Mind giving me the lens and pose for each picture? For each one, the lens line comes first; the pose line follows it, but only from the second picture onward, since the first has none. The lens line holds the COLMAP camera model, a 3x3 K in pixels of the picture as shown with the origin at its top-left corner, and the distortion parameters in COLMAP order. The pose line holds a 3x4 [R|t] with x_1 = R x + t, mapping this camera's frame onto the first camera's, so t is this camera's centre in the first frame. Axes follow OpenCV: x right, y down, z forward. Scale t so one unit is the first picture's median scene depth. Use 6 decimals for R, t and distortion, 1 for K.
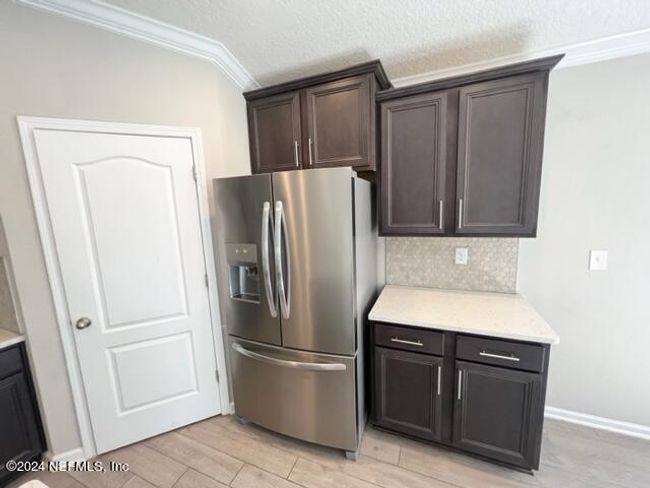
lens RADIAL K [[261.5, 0, 322.9], [0, 261.5, 245.6], [0, 0, 1]] dist [0.001958, 0.000138]
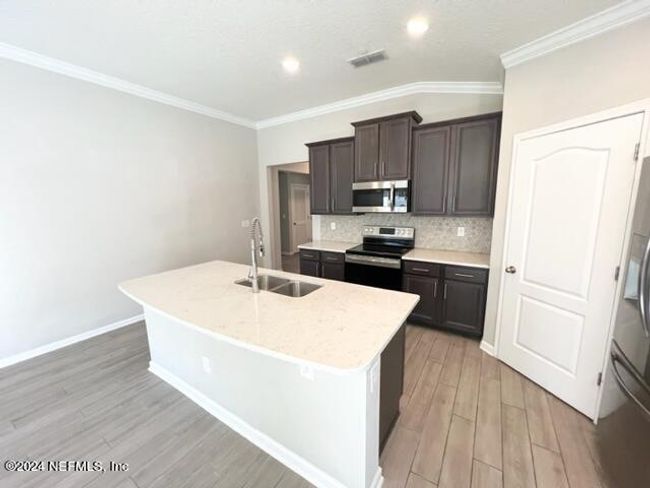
lens RADIAL K [[261.5, 0, 324.5], [0, 261.5, 240.7], [0, 0, 1]] dist [0.001958, 0.000138]
pose [[-0.179582, 0.184389, -0.966308, 0.625309], [-0.124092, 0.970185, 0.208190, -0.038547], [0.975885, 0.157298, -0.151347, 0.152288]]
